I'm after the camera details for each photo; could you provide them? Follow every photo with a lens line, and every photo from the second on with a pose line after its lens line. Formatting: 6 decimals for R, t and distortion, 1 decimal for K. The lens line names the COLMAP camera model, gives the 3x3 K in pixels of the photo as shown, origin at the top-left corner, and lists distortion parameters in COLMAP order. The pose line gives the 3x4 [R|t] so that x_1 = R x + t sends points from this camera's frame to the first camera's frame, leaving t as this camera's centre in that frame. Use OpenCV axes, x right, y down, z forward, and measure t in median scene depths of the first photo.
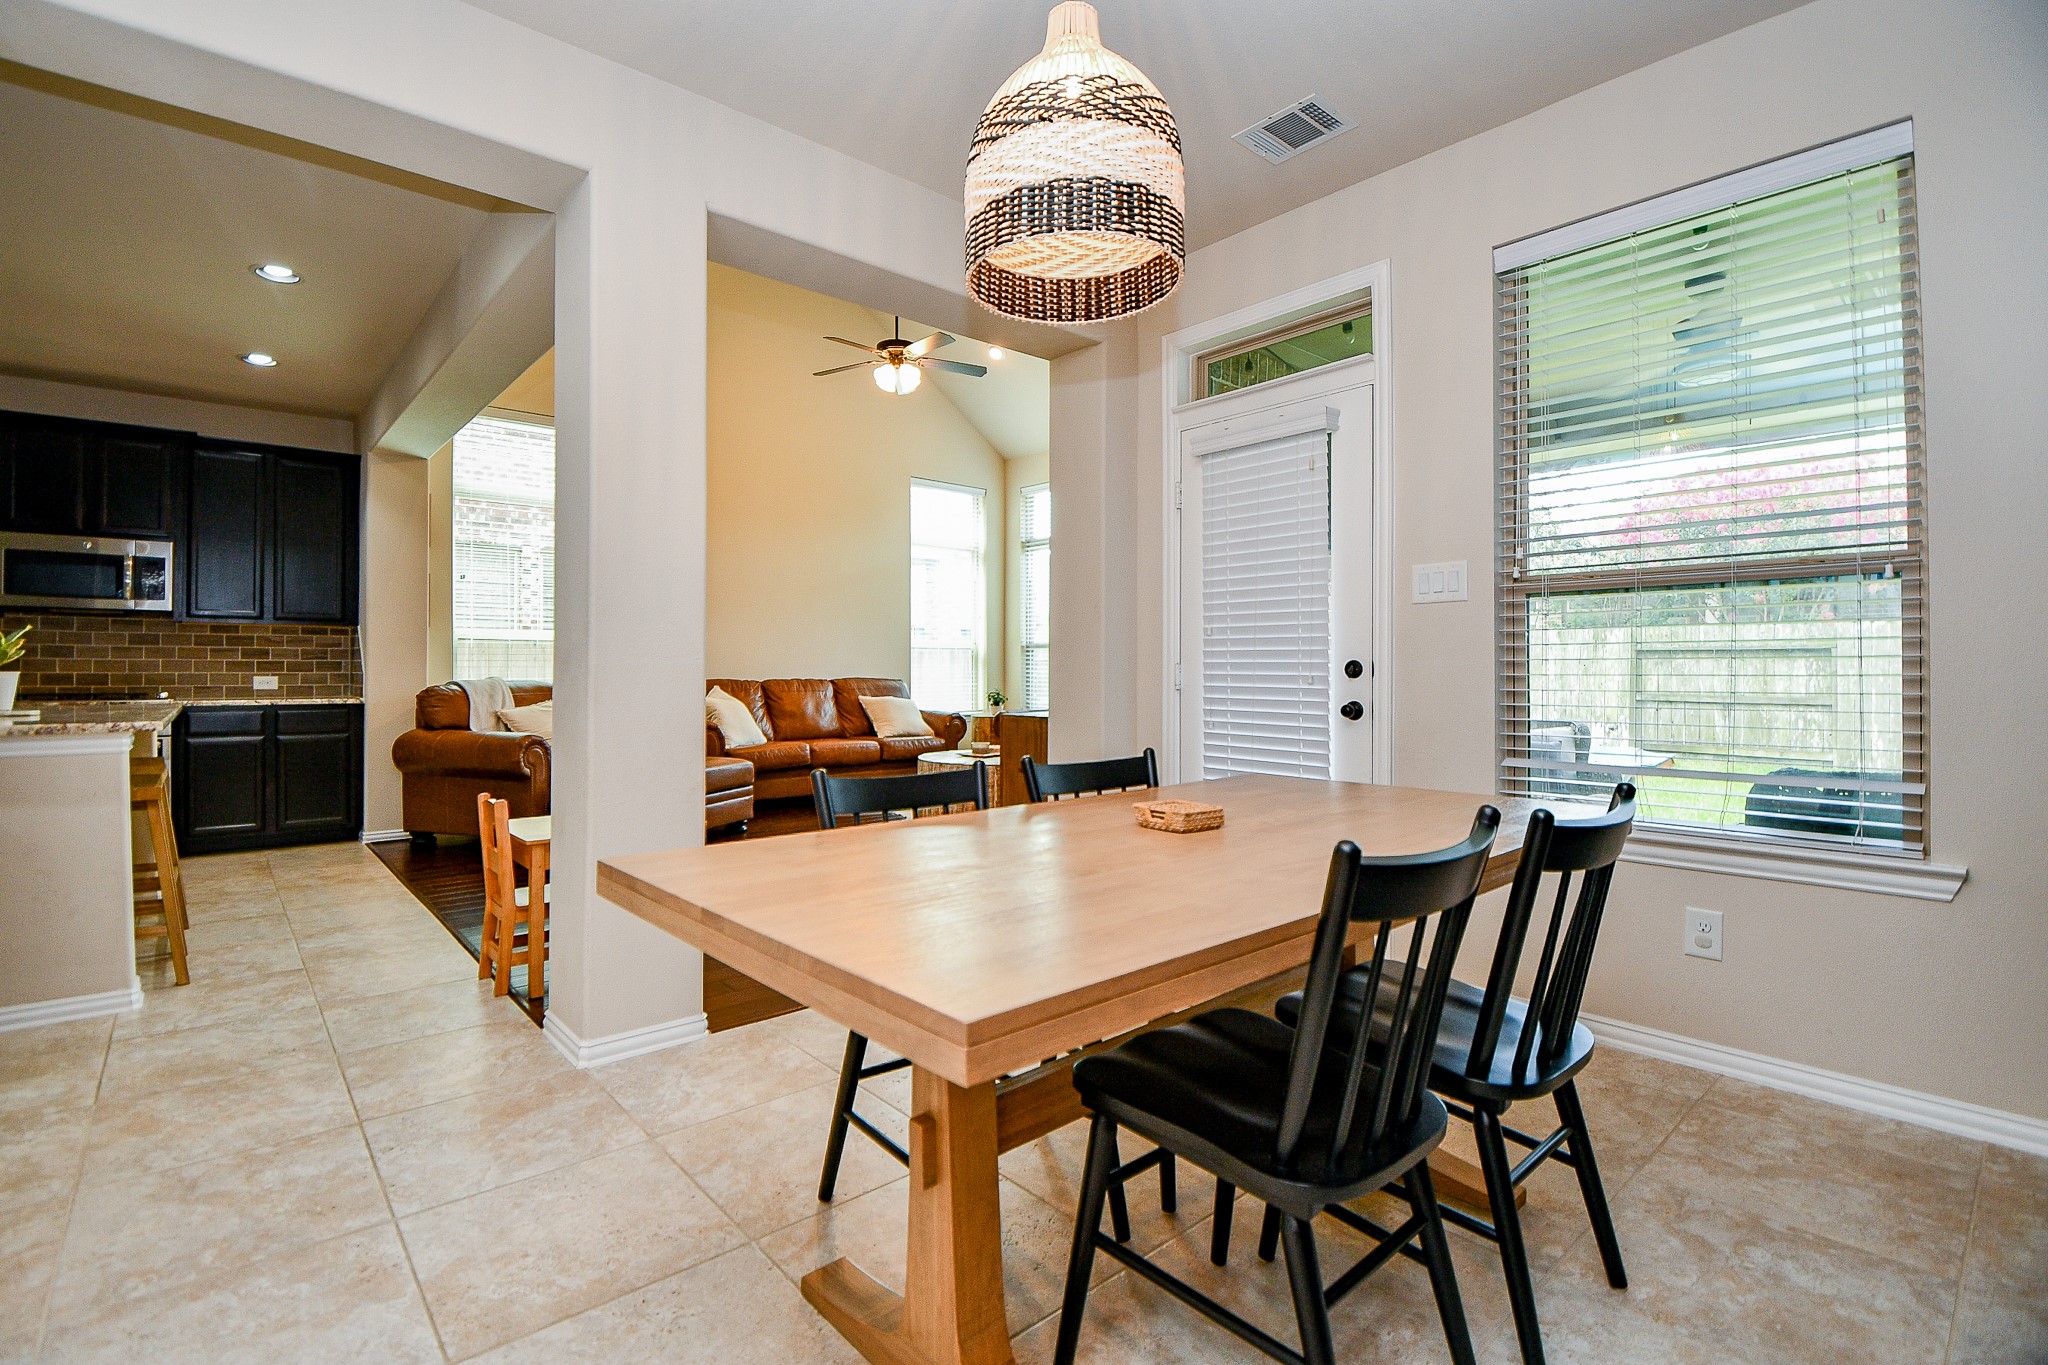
lens RADIAL K [[913.7, 0, 1024.0], [0, 913.7, 682.5], [0, 0, 1]] dist [0.001488, -0.000109]
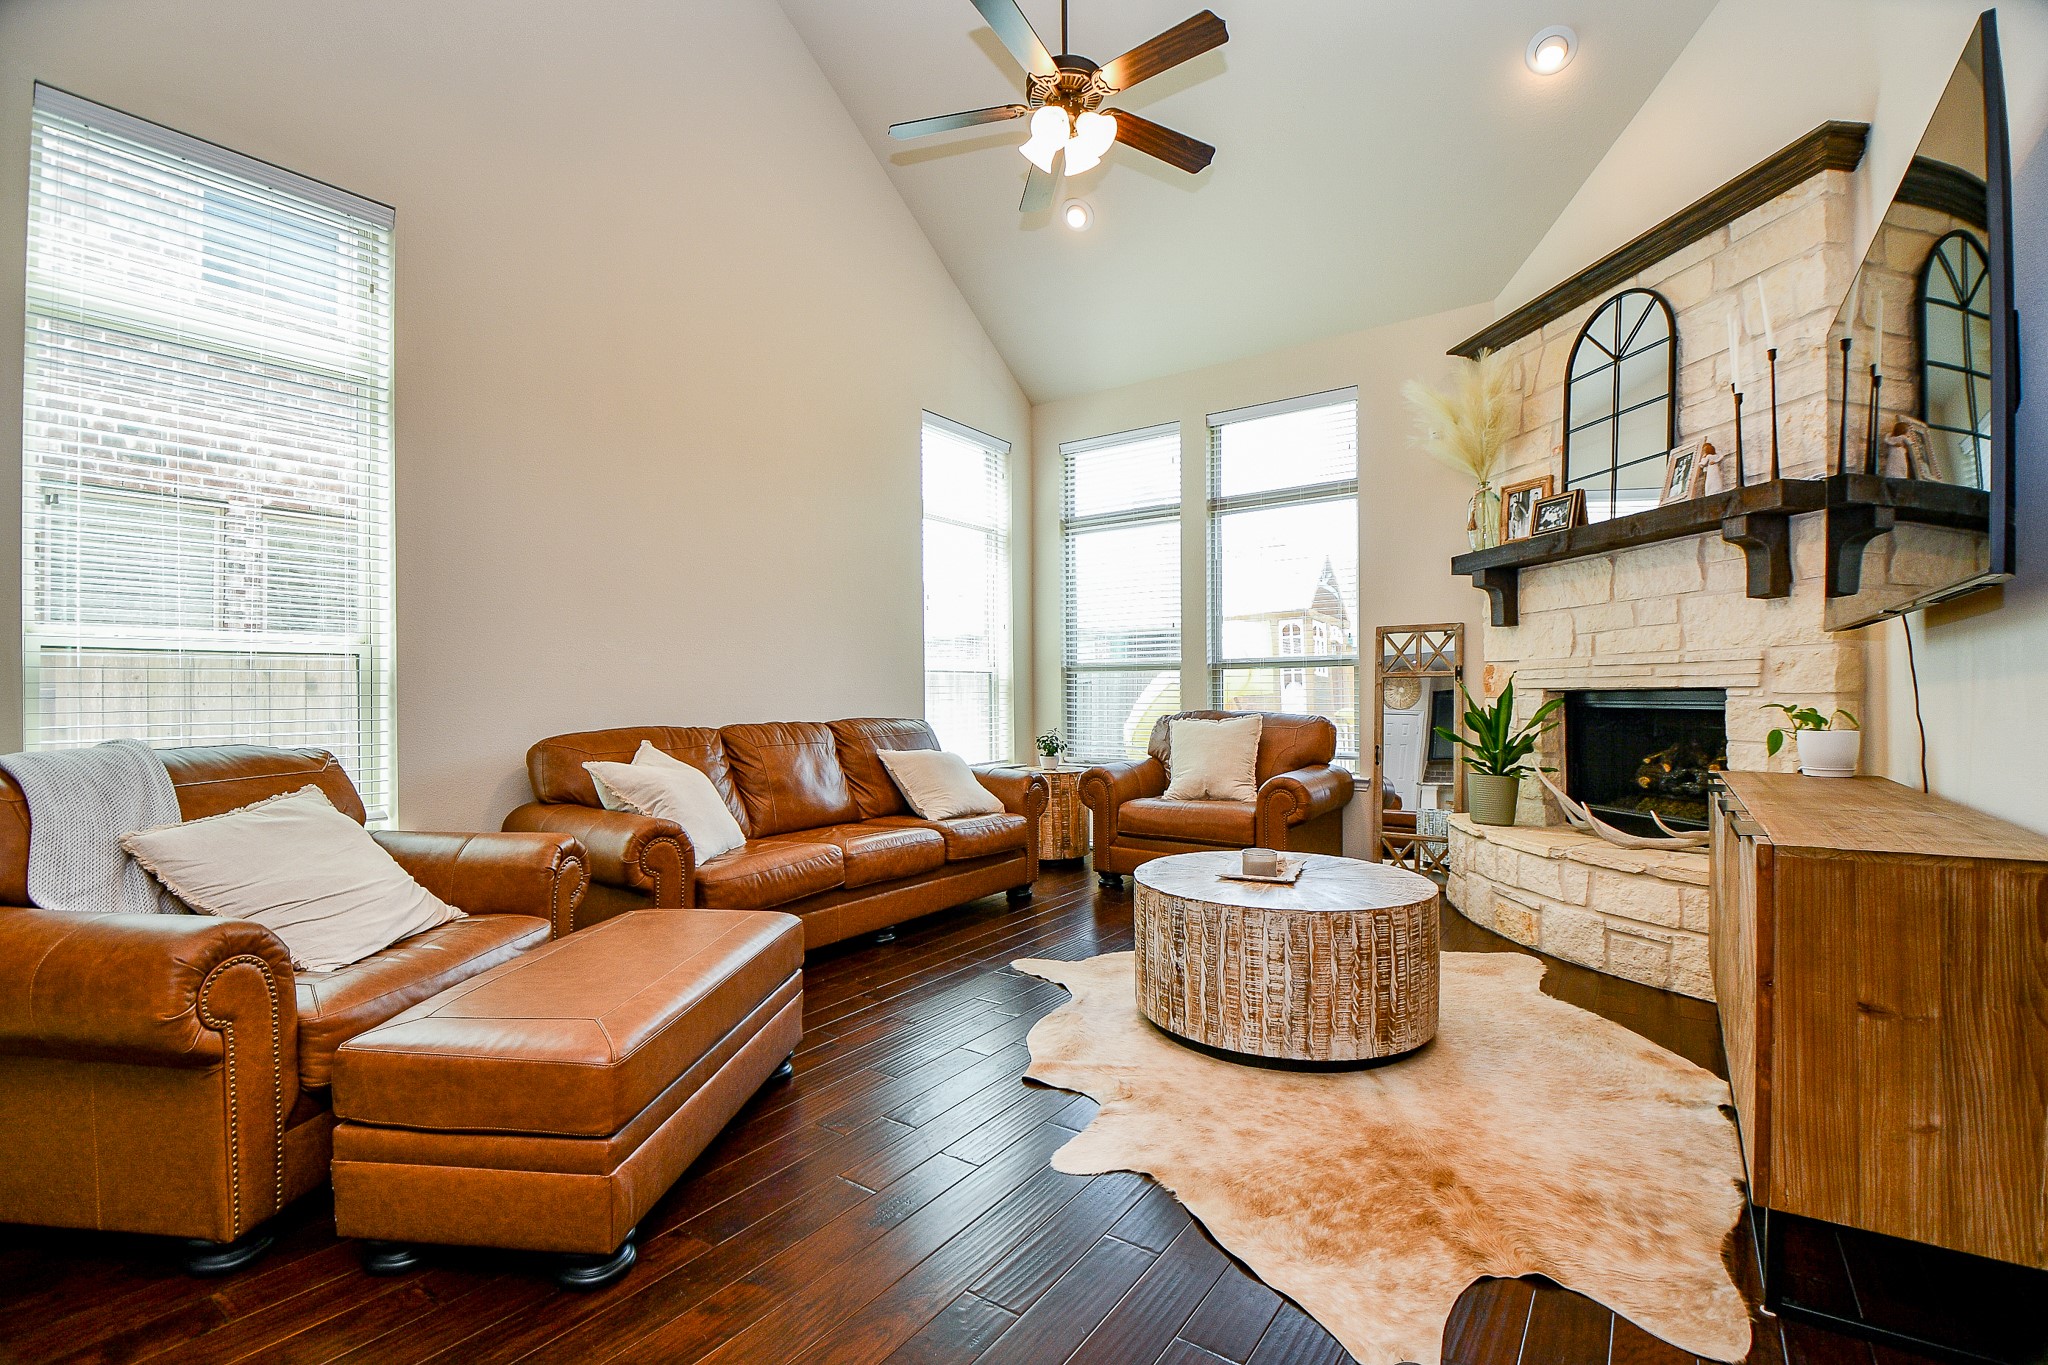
lens RADIAL K [[882.4, 0, 1024.0], [0, 882.4, 682.5], [0, 0, 1]] dist [0.001509, -0.012612]
pose [[0.974017, -0.003738, 0.226445, -0.222184], [0.010349, 0.999554, -0.028011, -0.012010], [-0.226239, 0.029626, 0.973621, 0.421205]]
